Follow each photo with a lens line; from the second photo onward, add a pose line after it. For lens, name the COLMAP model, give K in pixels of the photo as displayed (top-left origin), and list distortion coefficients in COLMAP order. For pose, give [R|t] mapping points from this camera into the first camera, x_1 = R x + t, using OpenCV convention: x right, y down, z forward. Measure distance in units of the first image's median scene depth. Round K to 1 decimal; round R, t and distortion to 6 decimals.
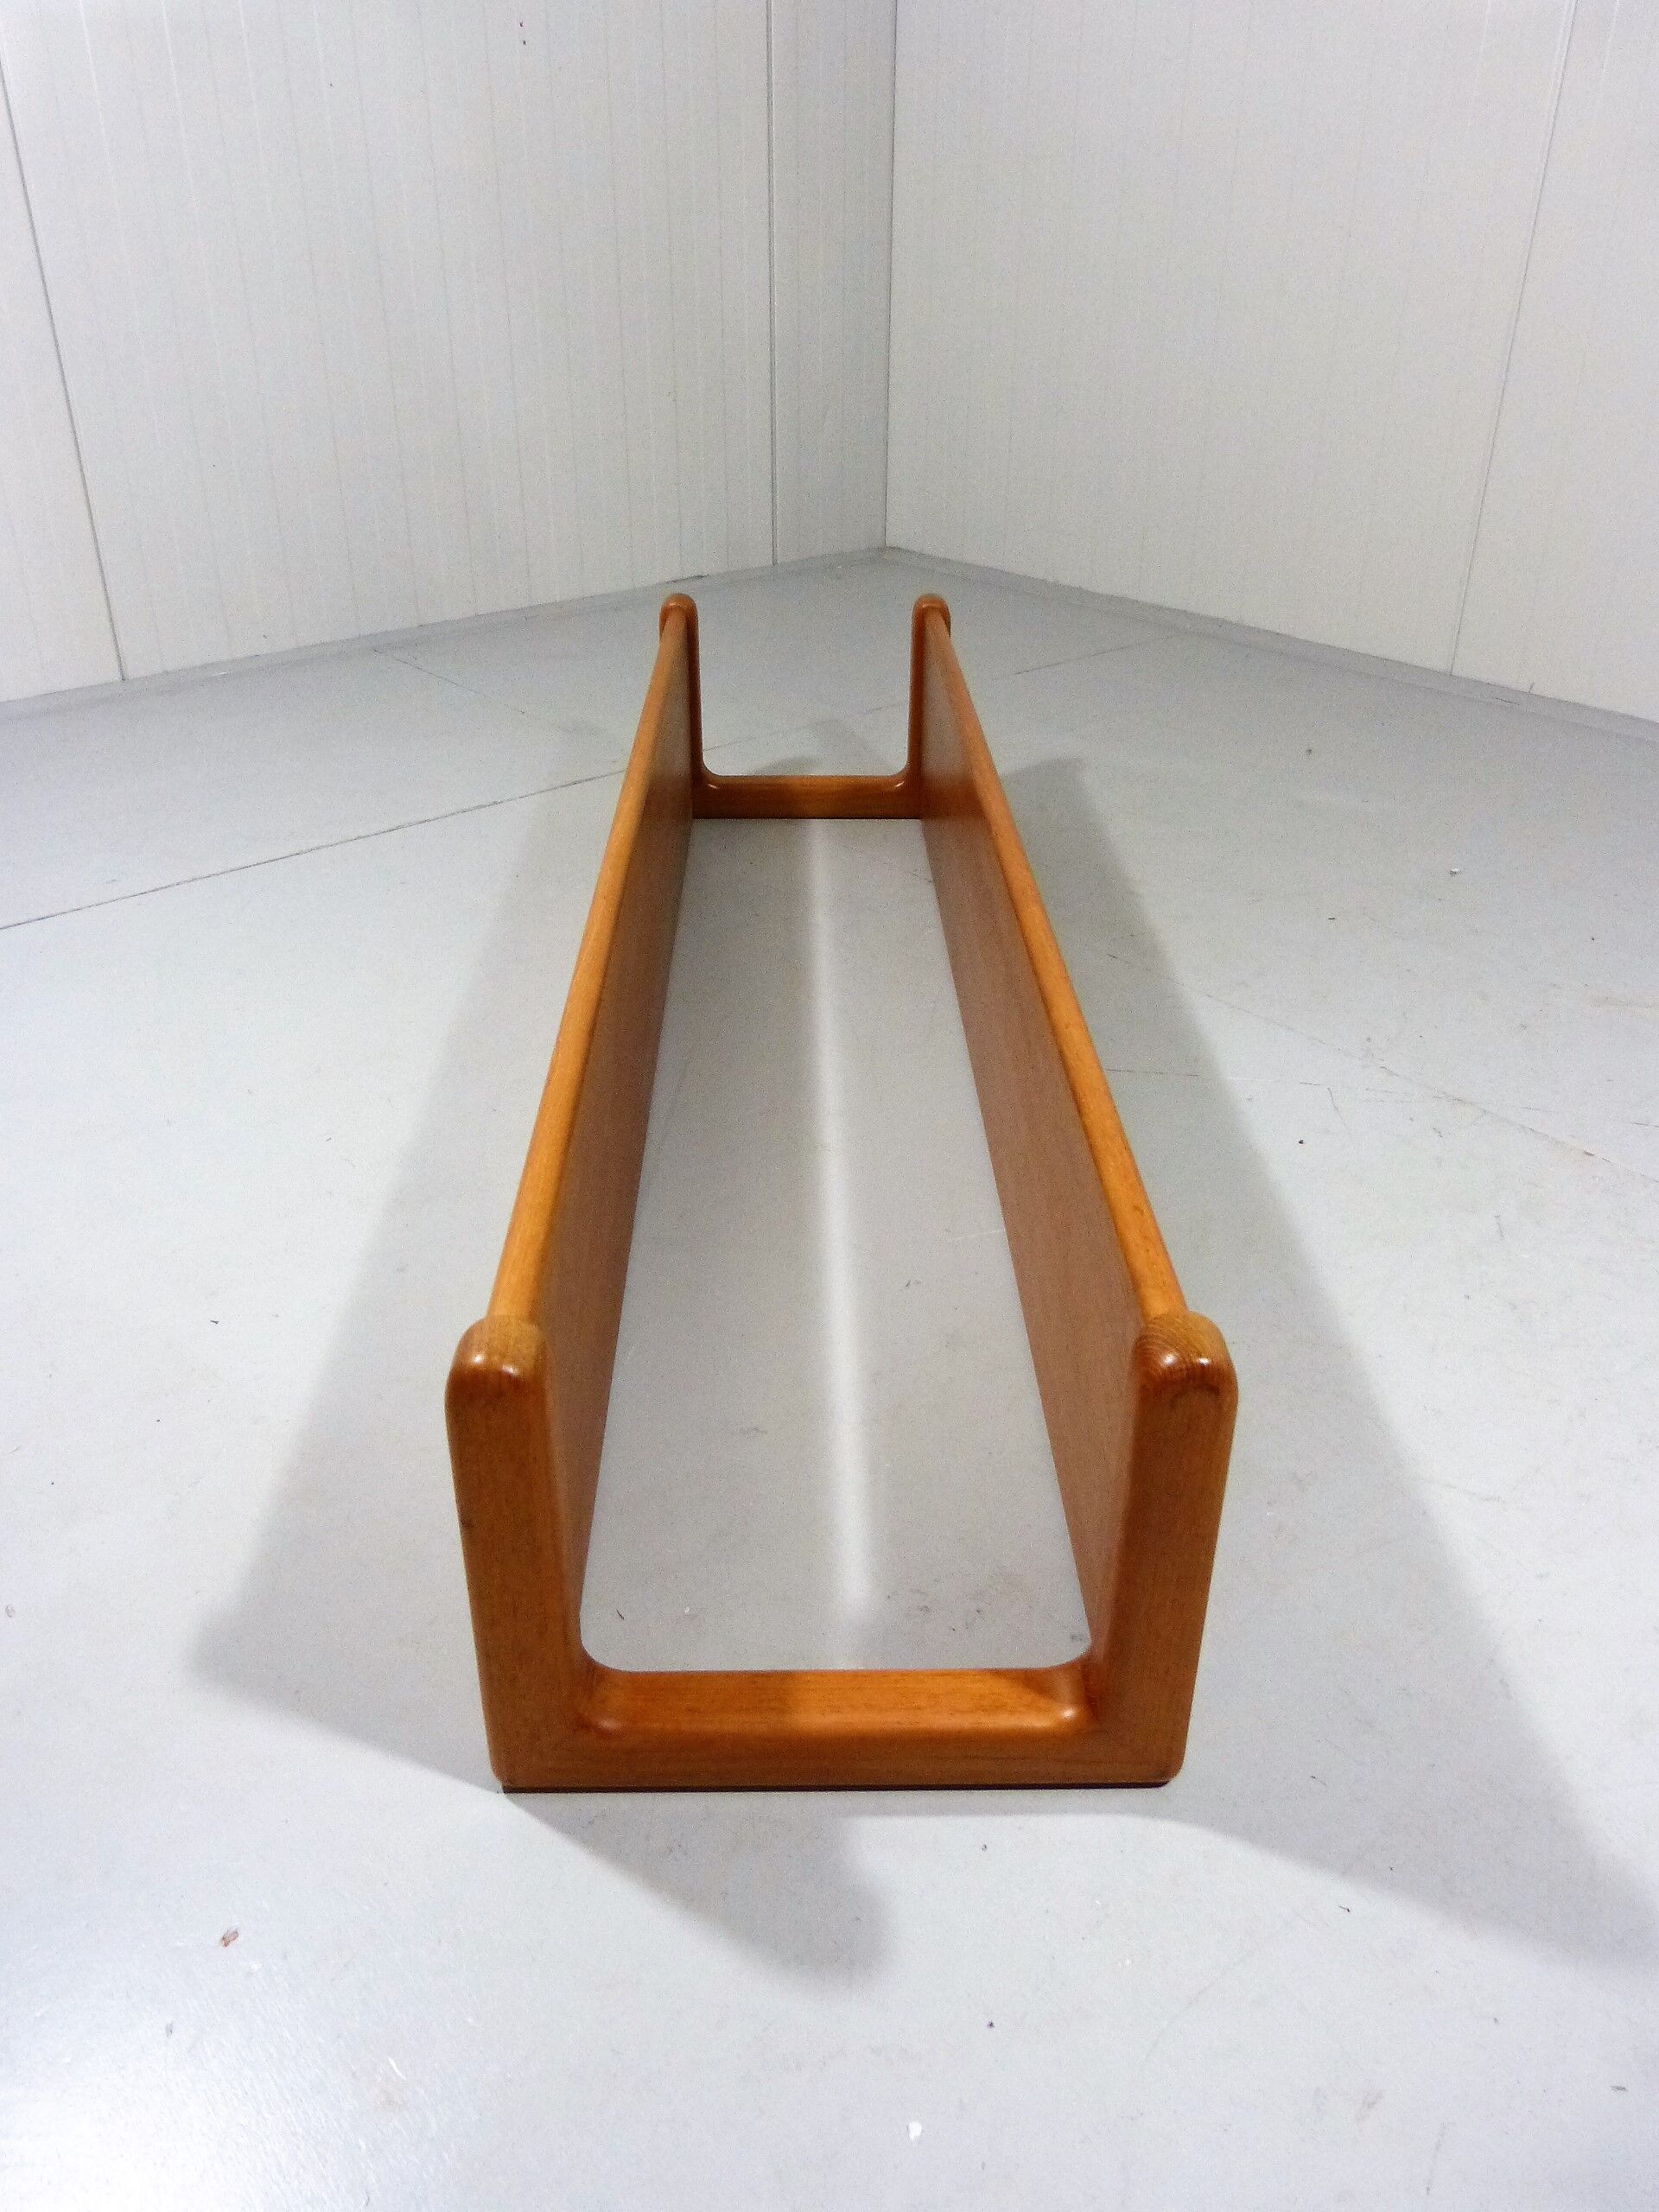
lens RADIAL K [[1644.1, 0, 821.5], [0, 1644.1, 1105.8], [0, 0, 1]] dist [-0.015045, -0.006392]
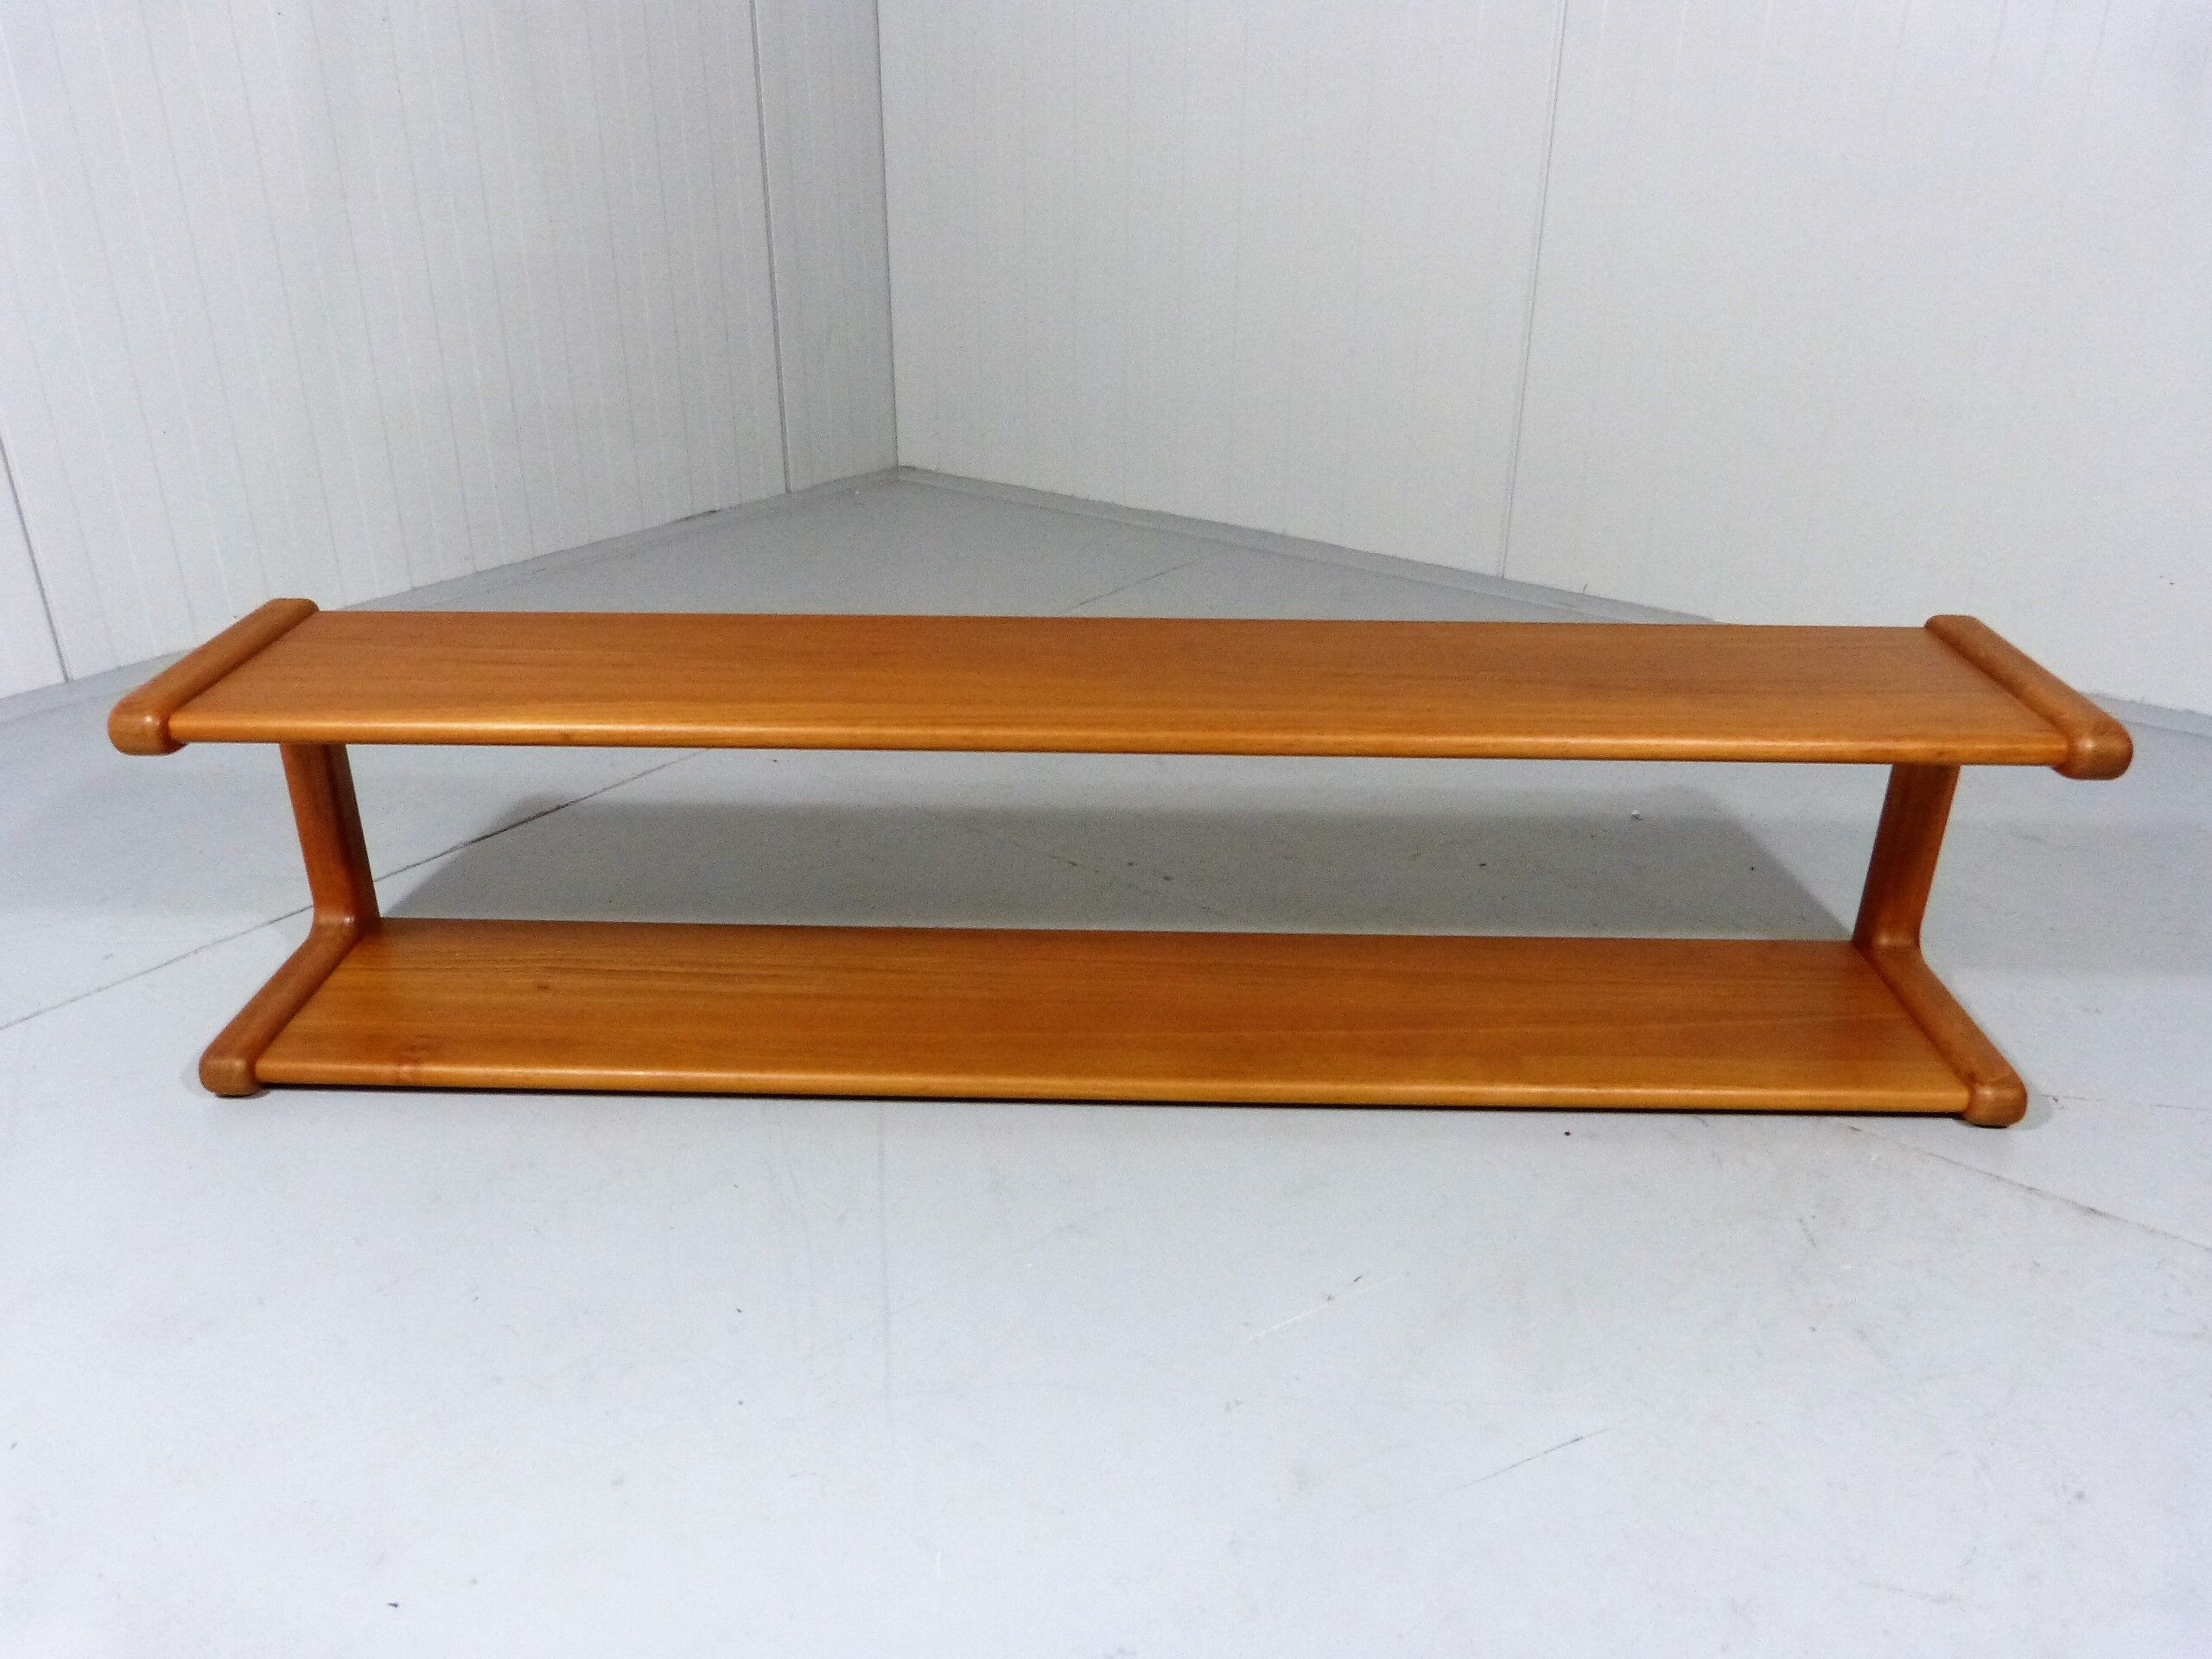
lens RADIAL K [[1655.7, 0, 1097.2], [0, 1655.7, 847.4], [0, 0, 1]] dist [-0.036052, 0.029364]
pose [[0.977417, -0.090705, 0.190861, -0.153052], [0.104335, 0.992570, -0.062596, -0.136188], [-0.183765, 0.081096, 0.979619, 0.140164]]
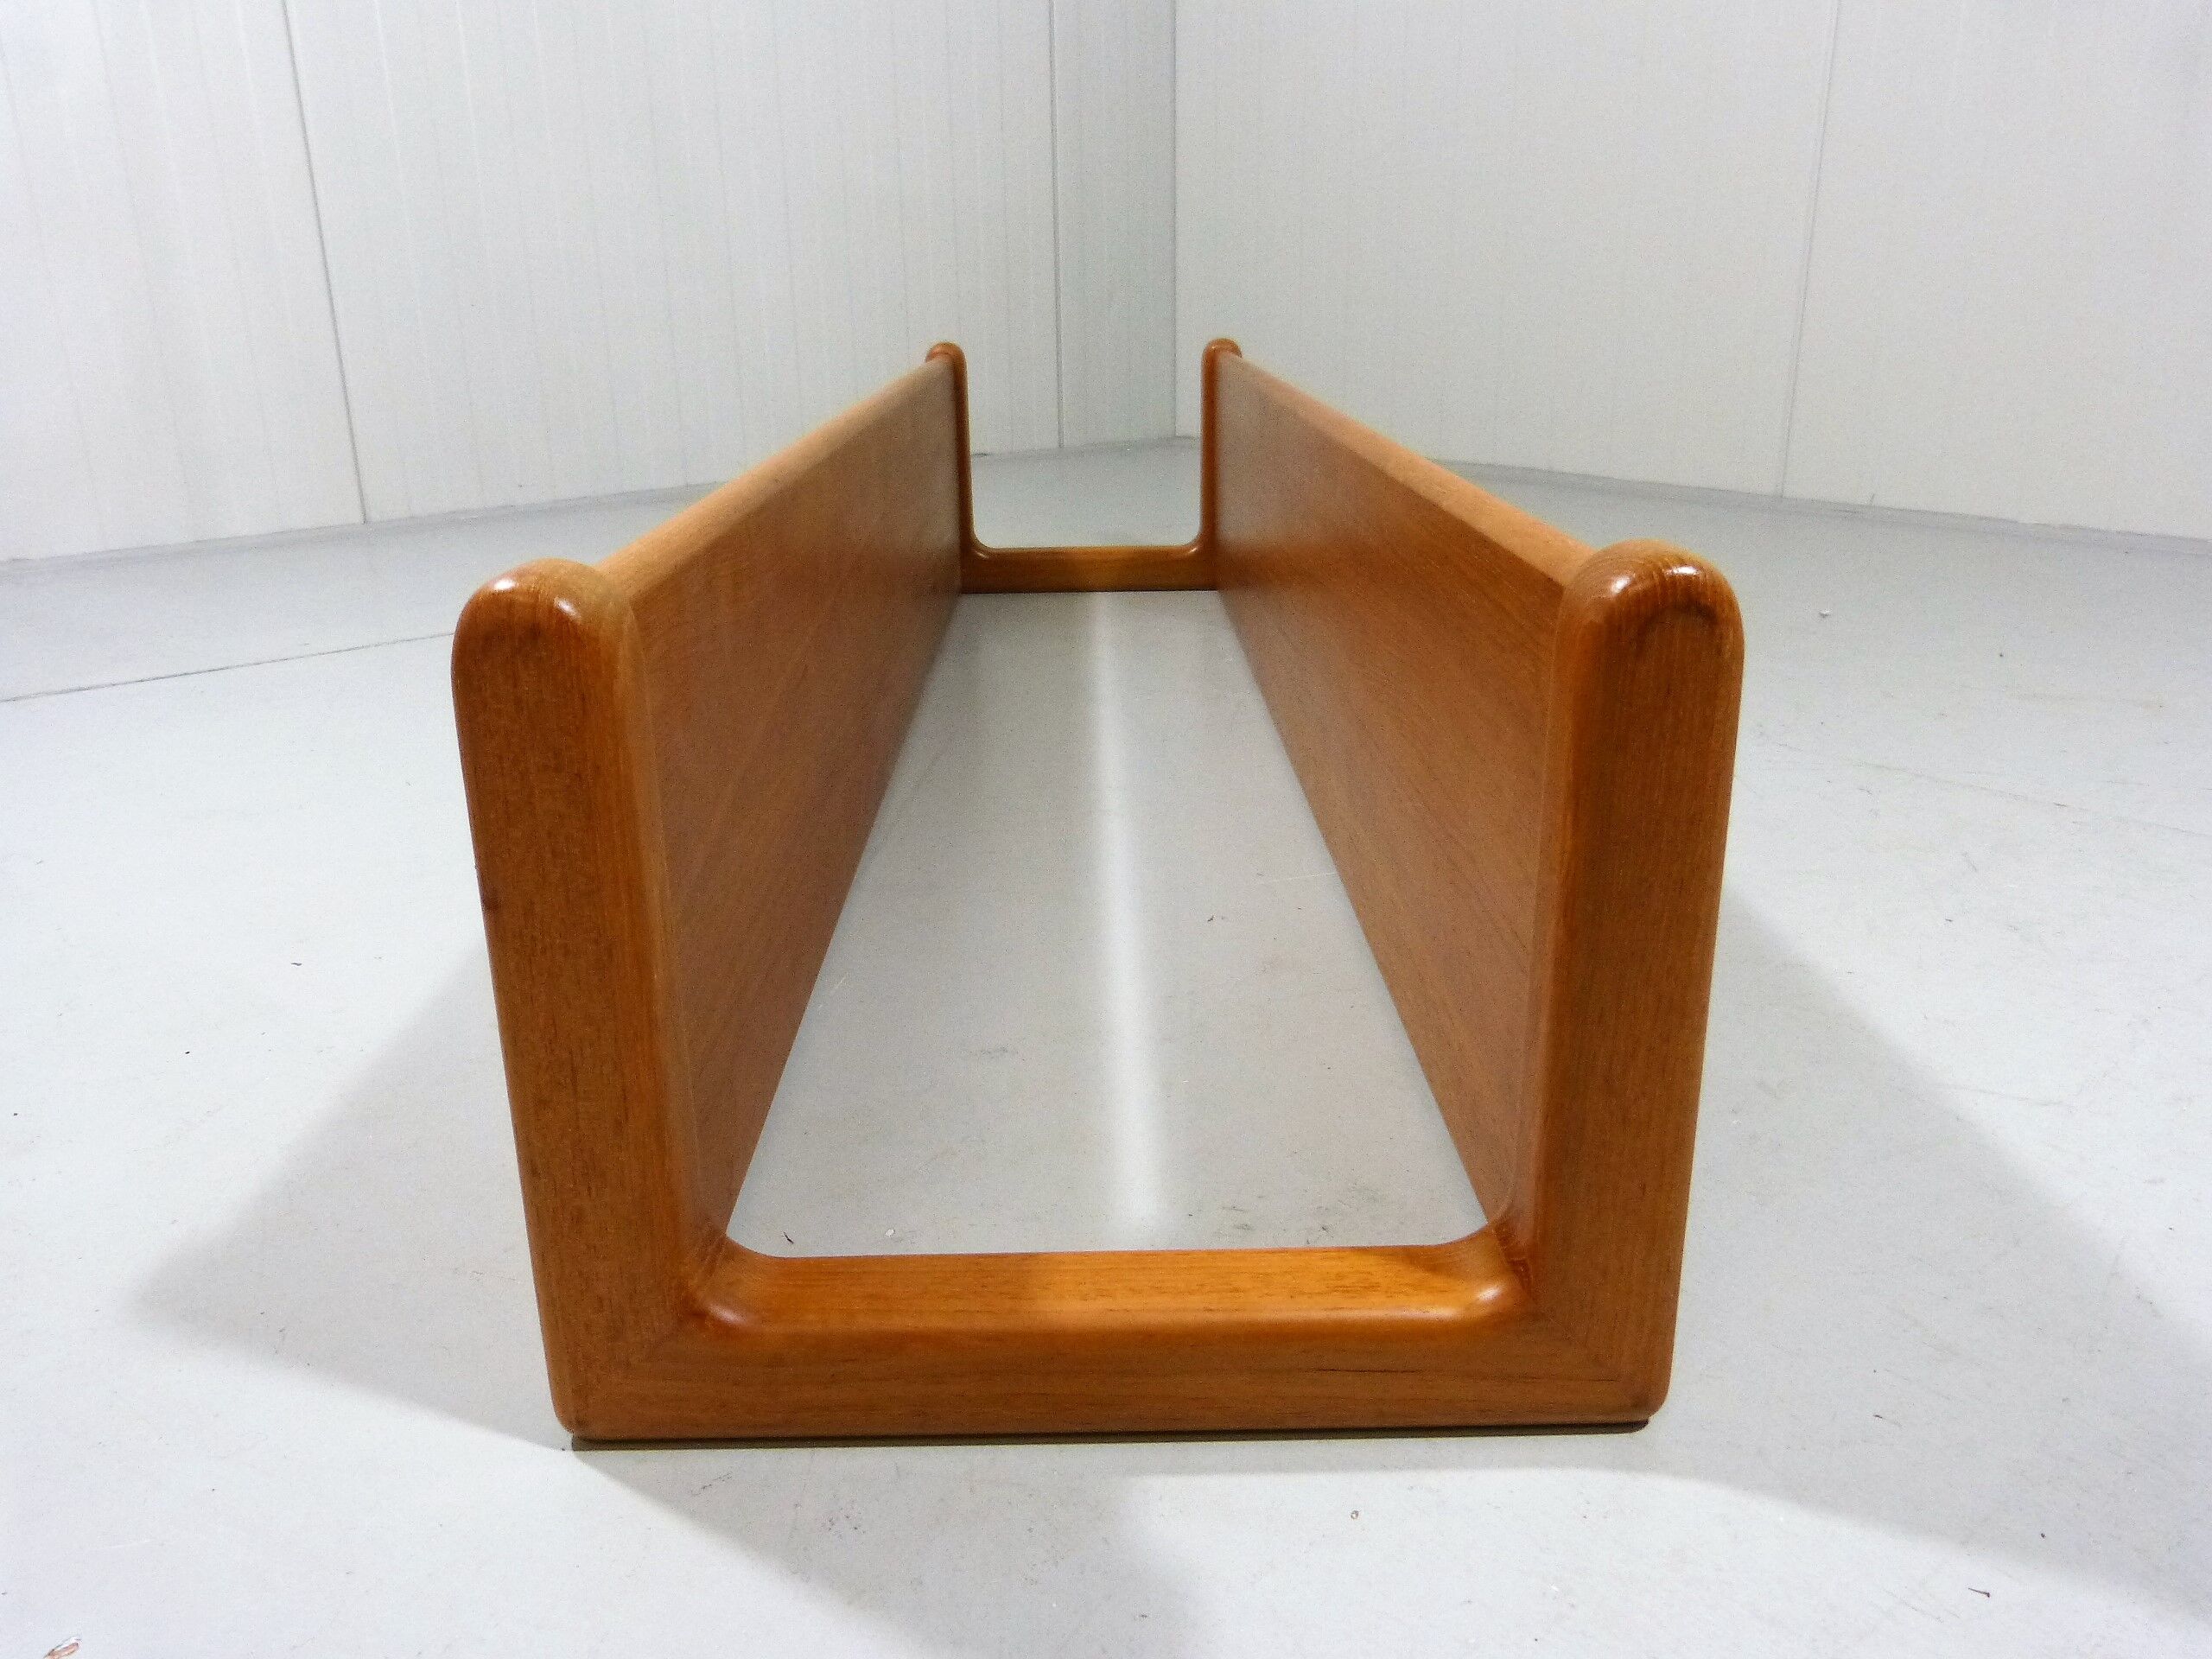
lens RADIAL K [[1654.3, 0, 1098.3], [0, 1654.3, 839.4], [0, 0, 1]] dist [-0.041262, 0.031503]
pose [[0.999759, -0.016321, -0.014693, 0.012363], [0.013381, 0.983266, -0.181682, 0.210259], [0.017412, 0.181441, 0.983248, 0.239459]]
